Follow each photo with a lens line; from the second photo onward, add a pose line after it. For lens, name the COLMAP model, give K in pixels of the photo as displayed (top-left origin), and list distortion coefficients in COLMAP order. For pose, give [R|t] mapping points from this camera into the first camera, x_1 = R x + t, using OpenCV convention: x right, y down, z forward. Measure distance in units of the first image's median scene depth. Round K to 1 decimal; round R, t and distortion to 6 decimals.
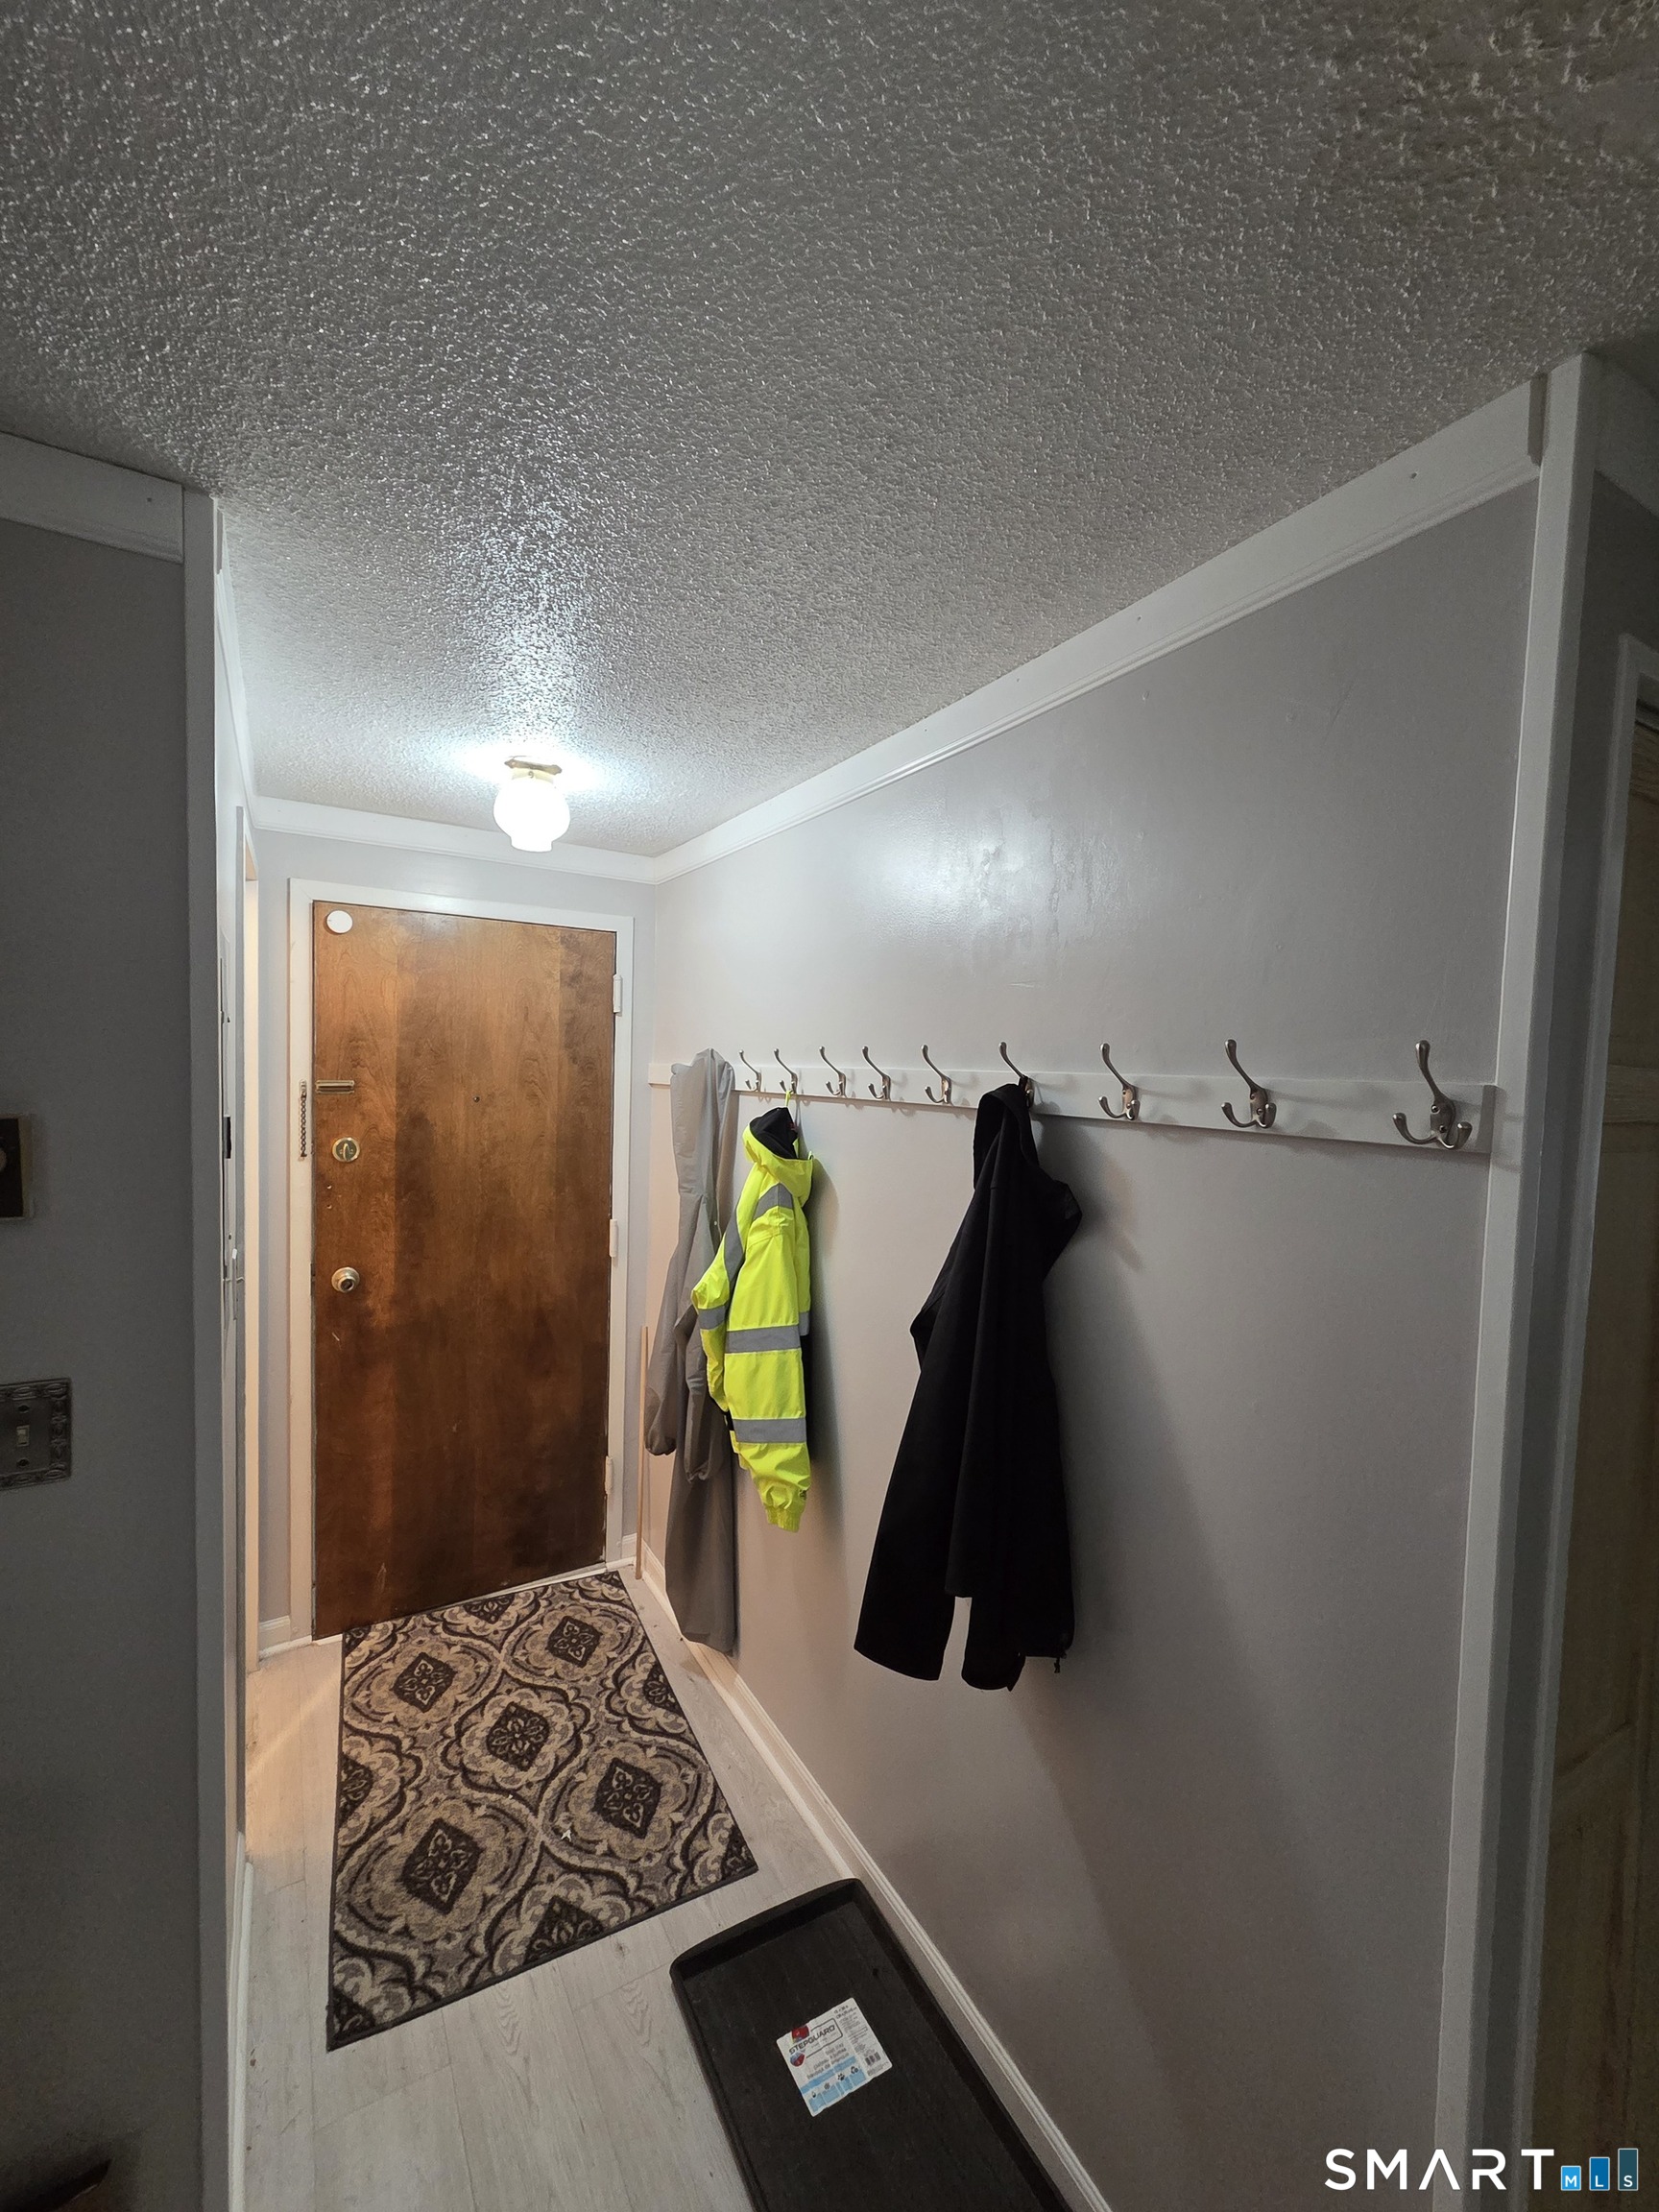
lens RADIAL K [[892.3, 0, 829.5], [0, 892.3, 1106.0], [0, 0, 1]] dist [0.011507, 0.000065]
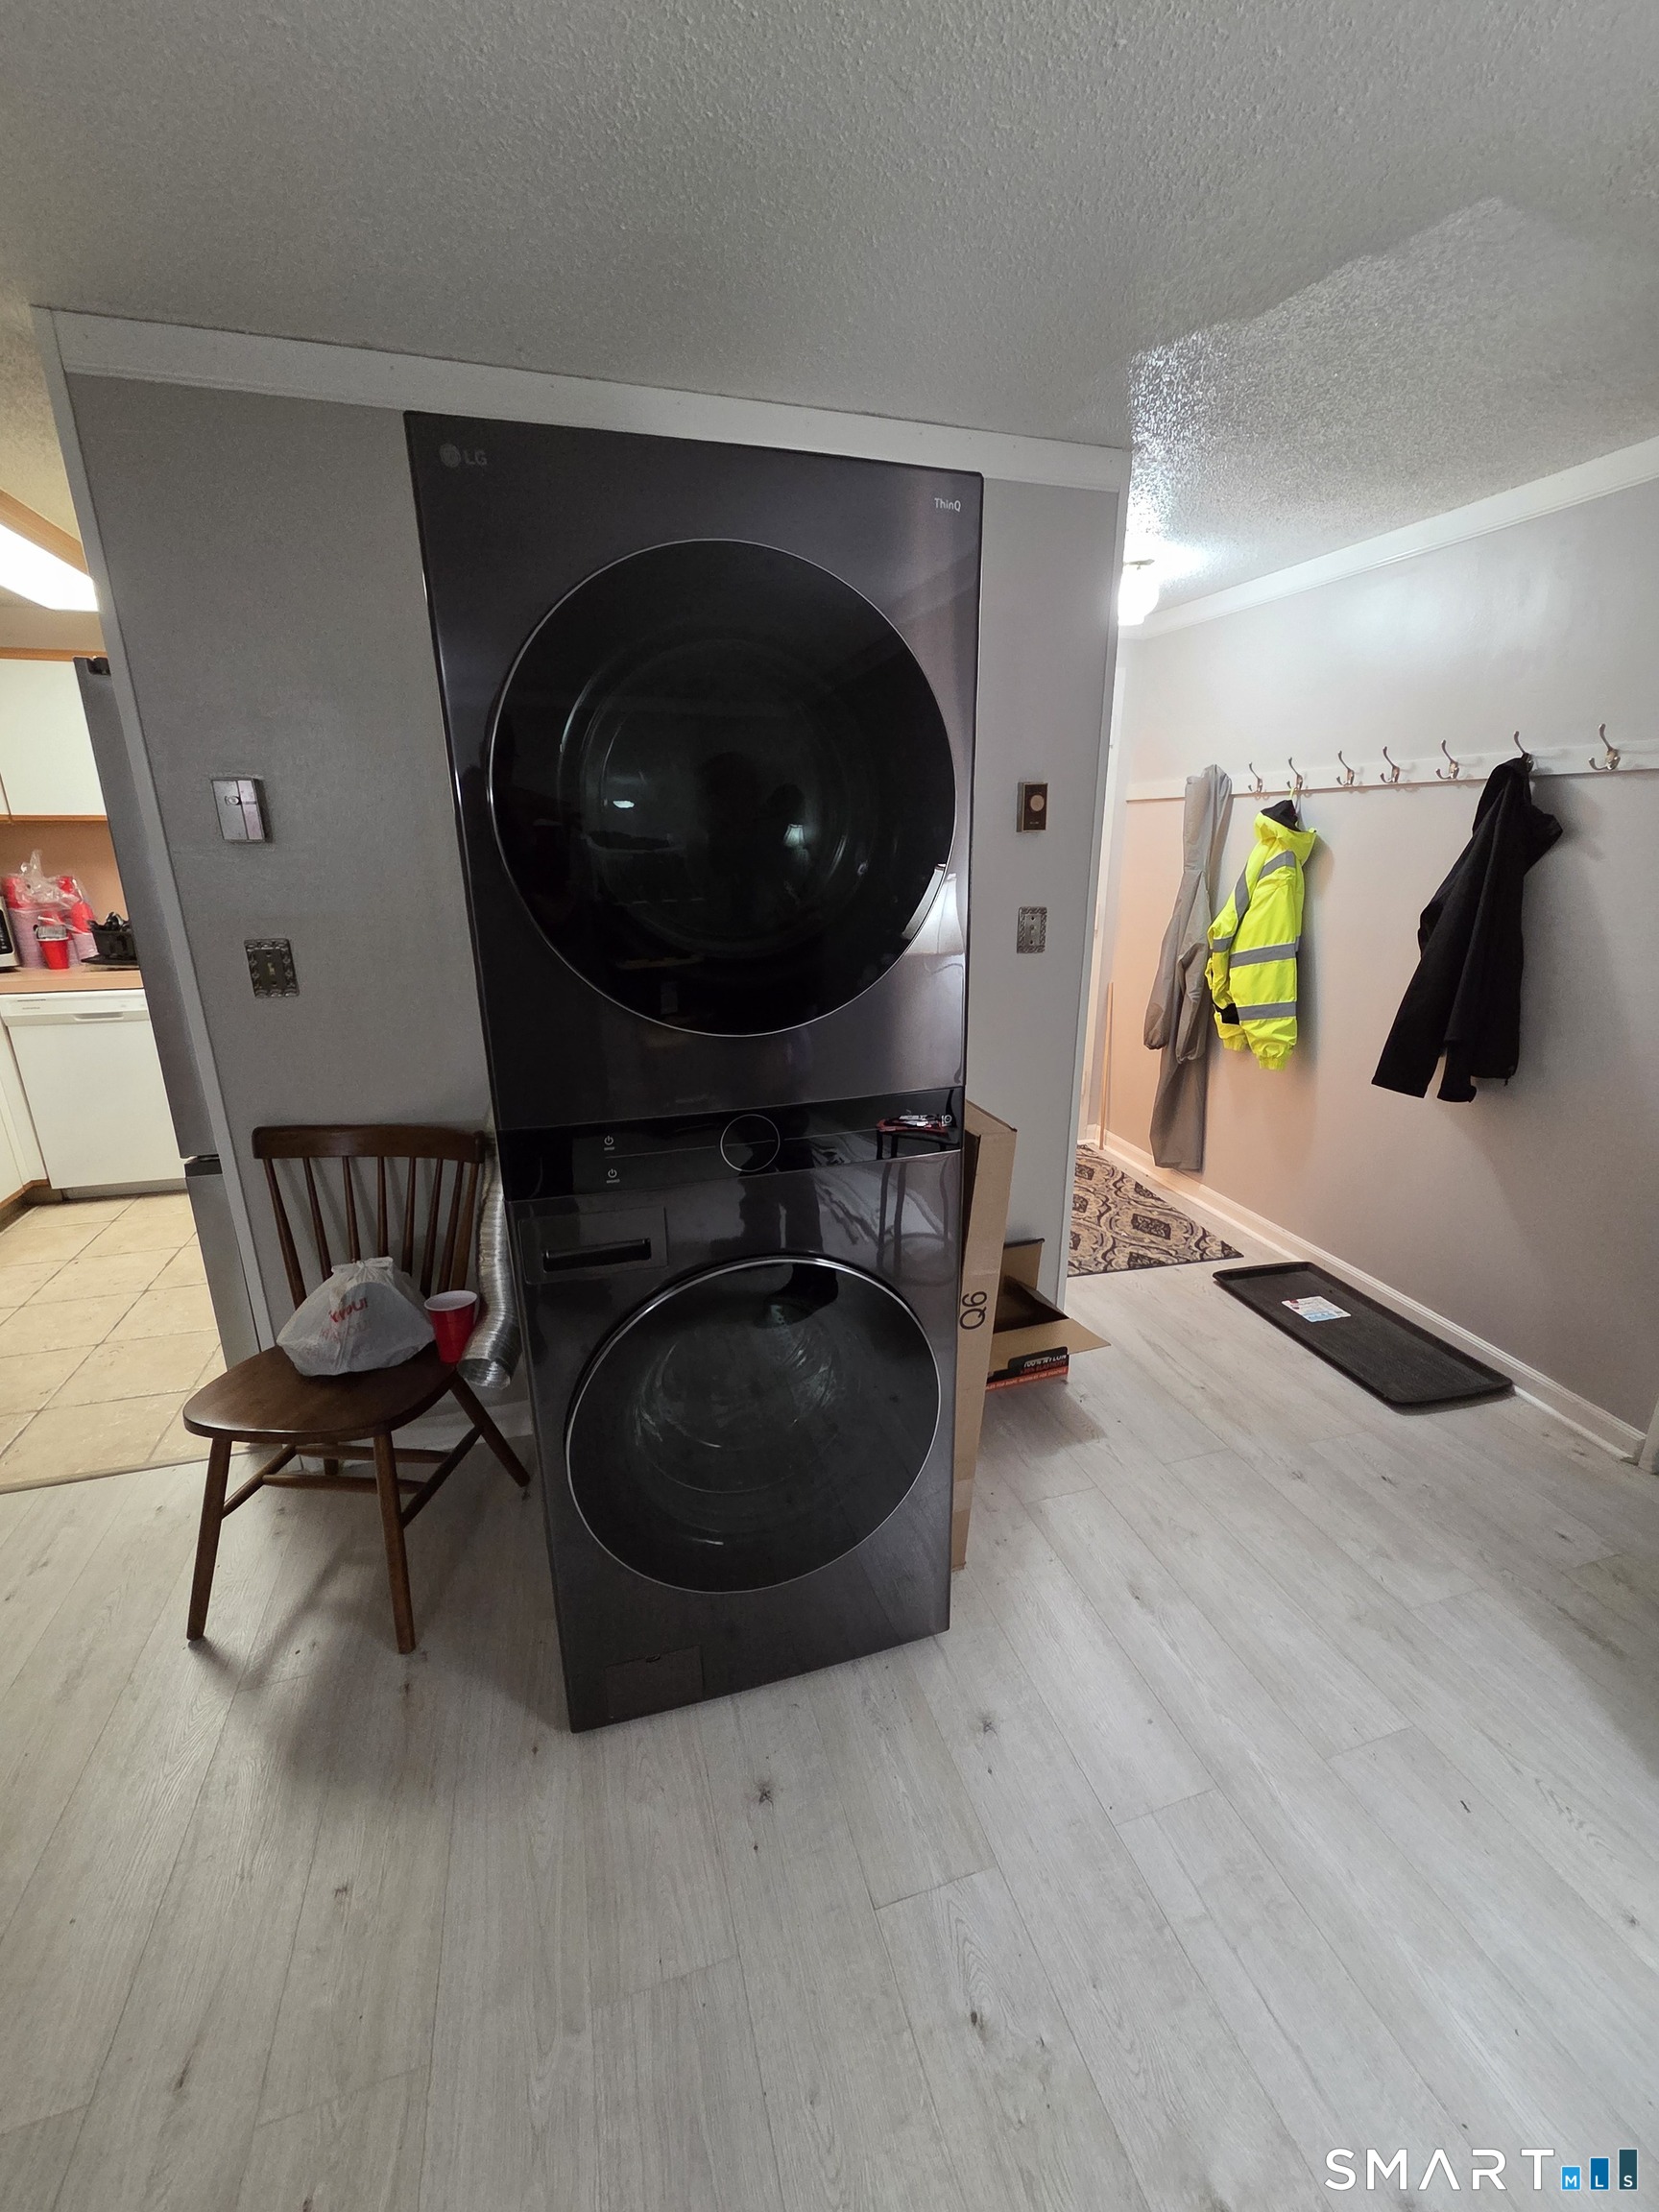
lens RADIAL K [[896.3, 0, 836.6], [0, 896.3, 1091.3], [0, 0, 1]] dist [-0.000185, 0.000086]
pose [[0.971055, 0.039409, -0.235581, -0.432087], [0.016433, 0.972935, 0.230495, 0.123102], [0.238288, -0.227695, 0.944126, -0.719853]]
